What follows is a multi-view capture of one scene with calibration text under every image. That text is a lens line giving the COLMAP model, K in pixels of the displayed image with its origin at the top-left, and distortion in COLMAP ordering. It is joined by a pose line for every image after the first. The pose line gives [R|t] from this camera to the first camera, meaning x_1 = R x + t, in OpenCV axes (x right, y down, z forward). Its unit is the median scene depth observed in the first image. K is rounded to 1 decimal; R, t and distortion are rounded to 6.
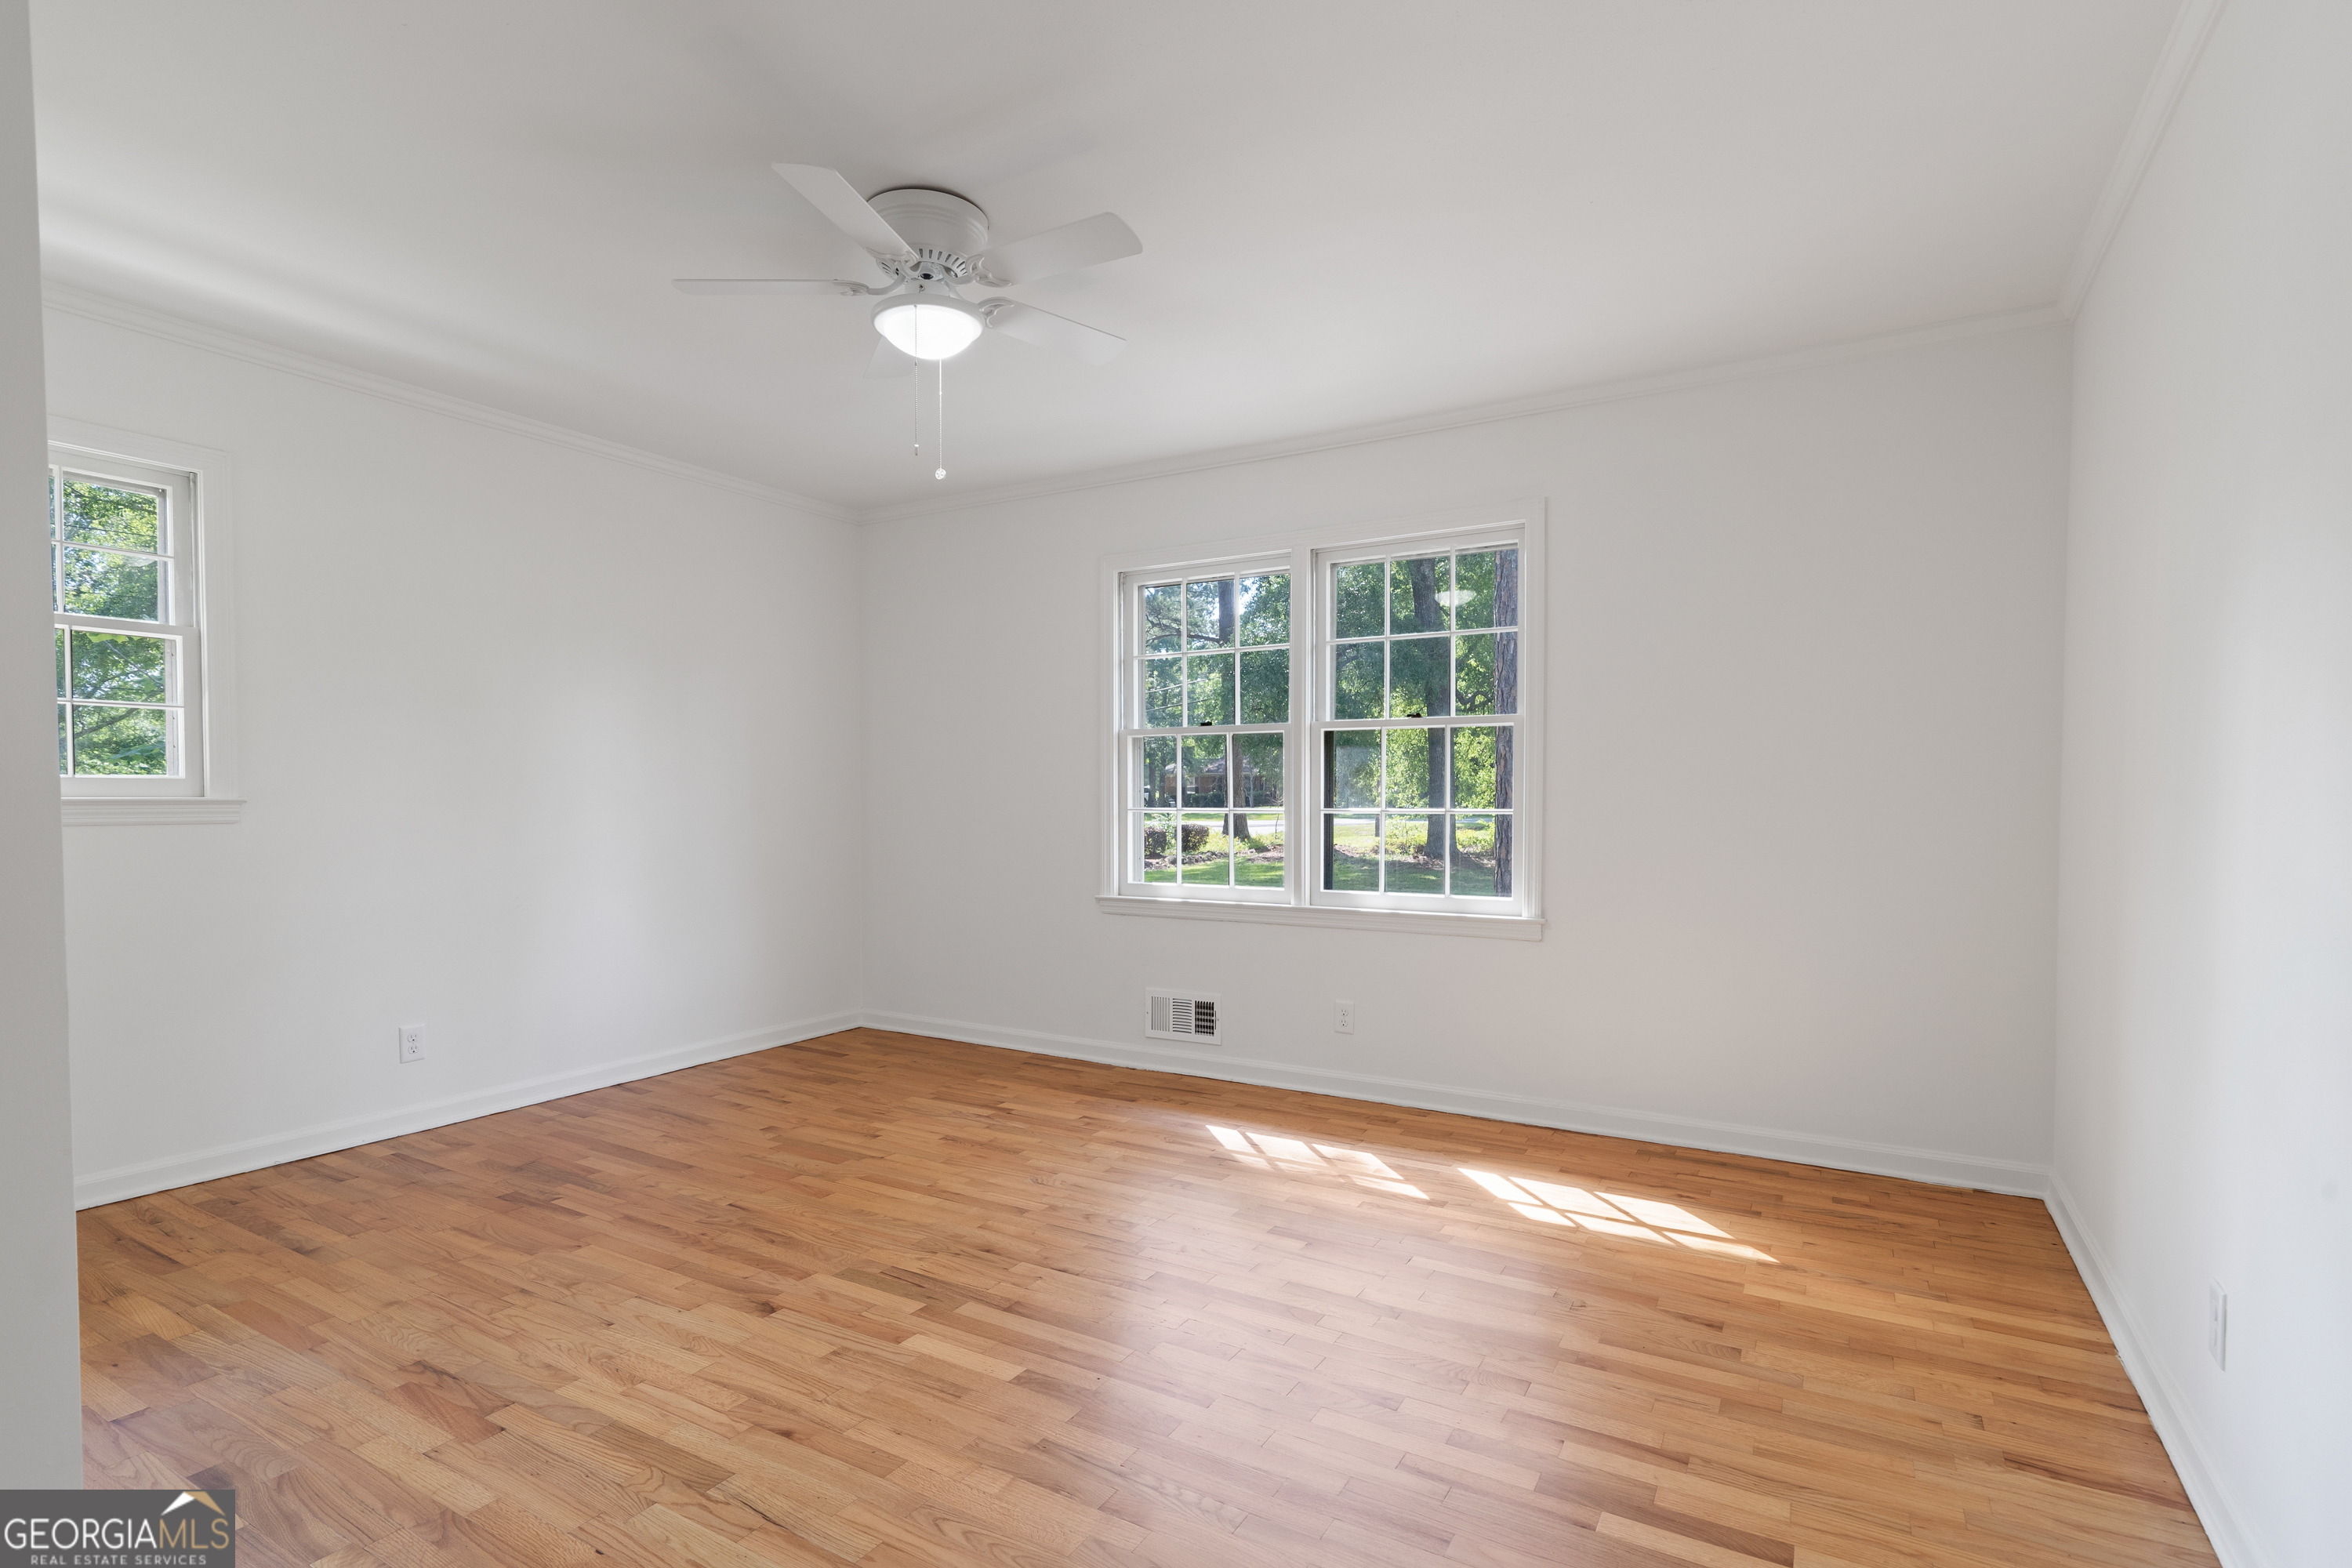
lens RADIAL K [[1111.3, 0, 1170.0], [0, 1111.3, 802.5], [0, 0, 1]] dist [0.010811, -0.000242]
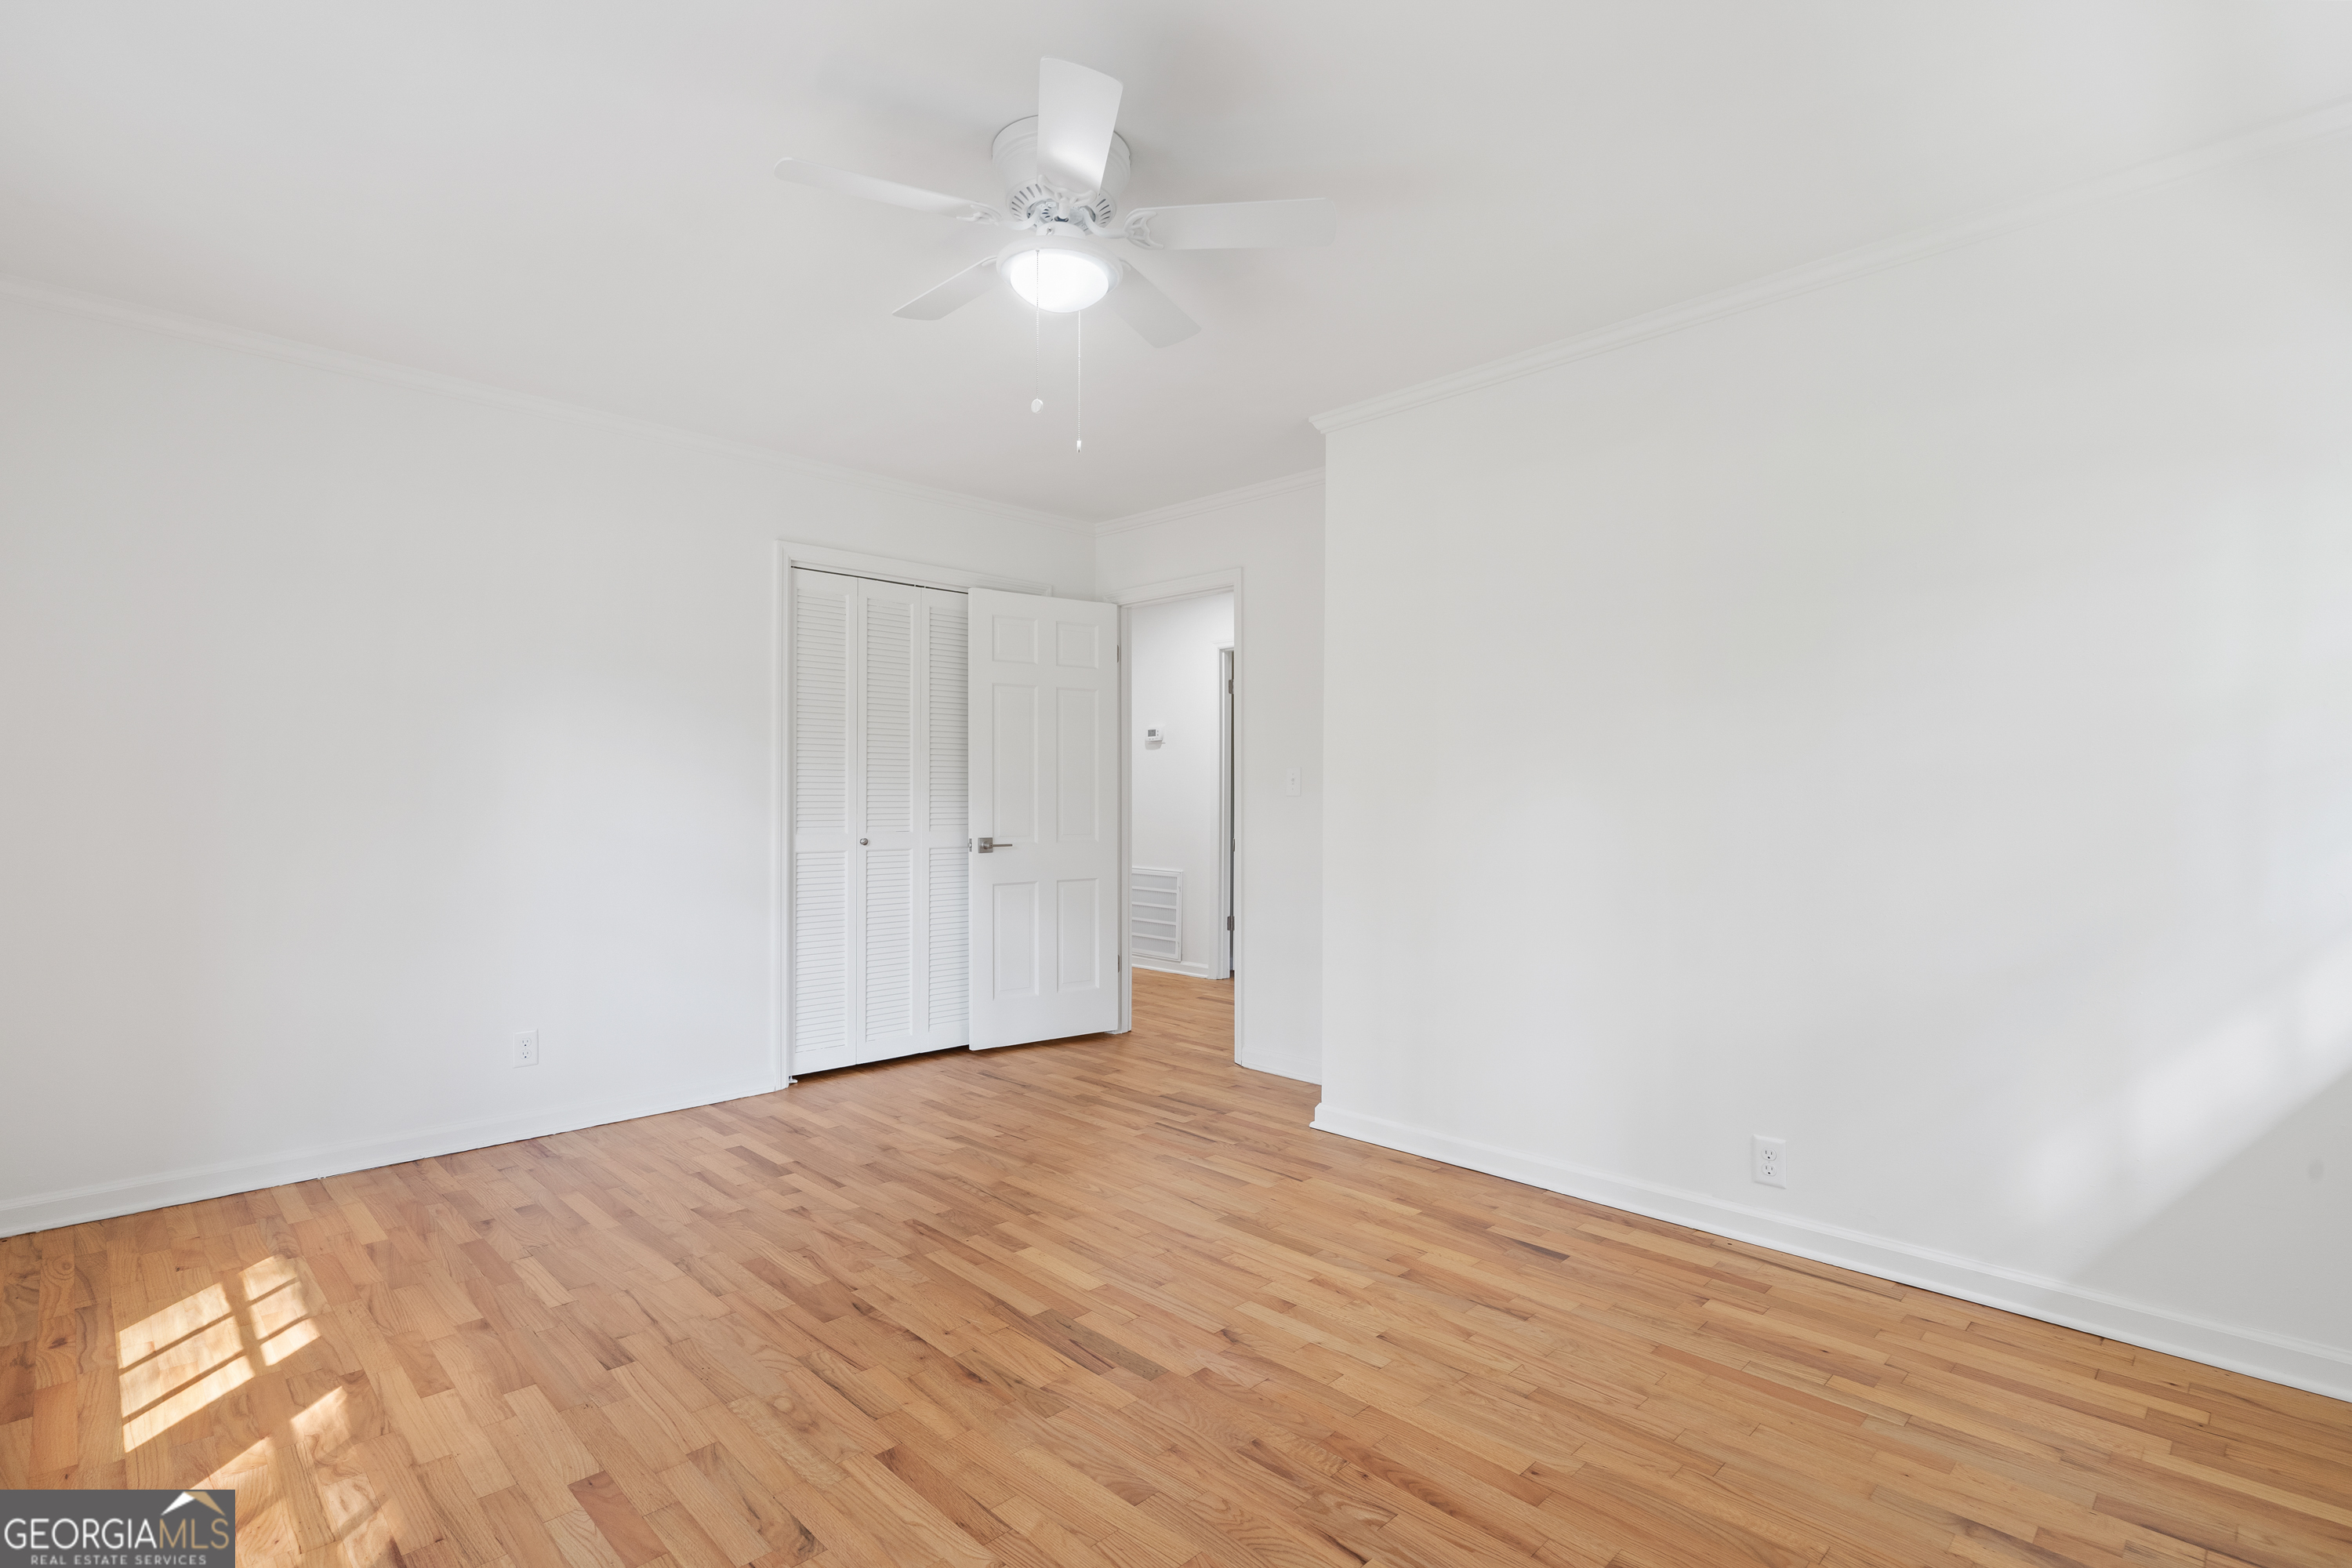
lens RADIAL K [[1111.3, 0, 1170.0], [0, 1111.3, 802.5], [0, 0, 1]] dist [0.010811, -0.000242]
pose [[-0.967997, -0.001999, 0.250953, -0.549943], [0.000366, 0.999956, 0.009379, -0.014471], [-0.250960, 0.009170, -0.967954, 1.934631]]
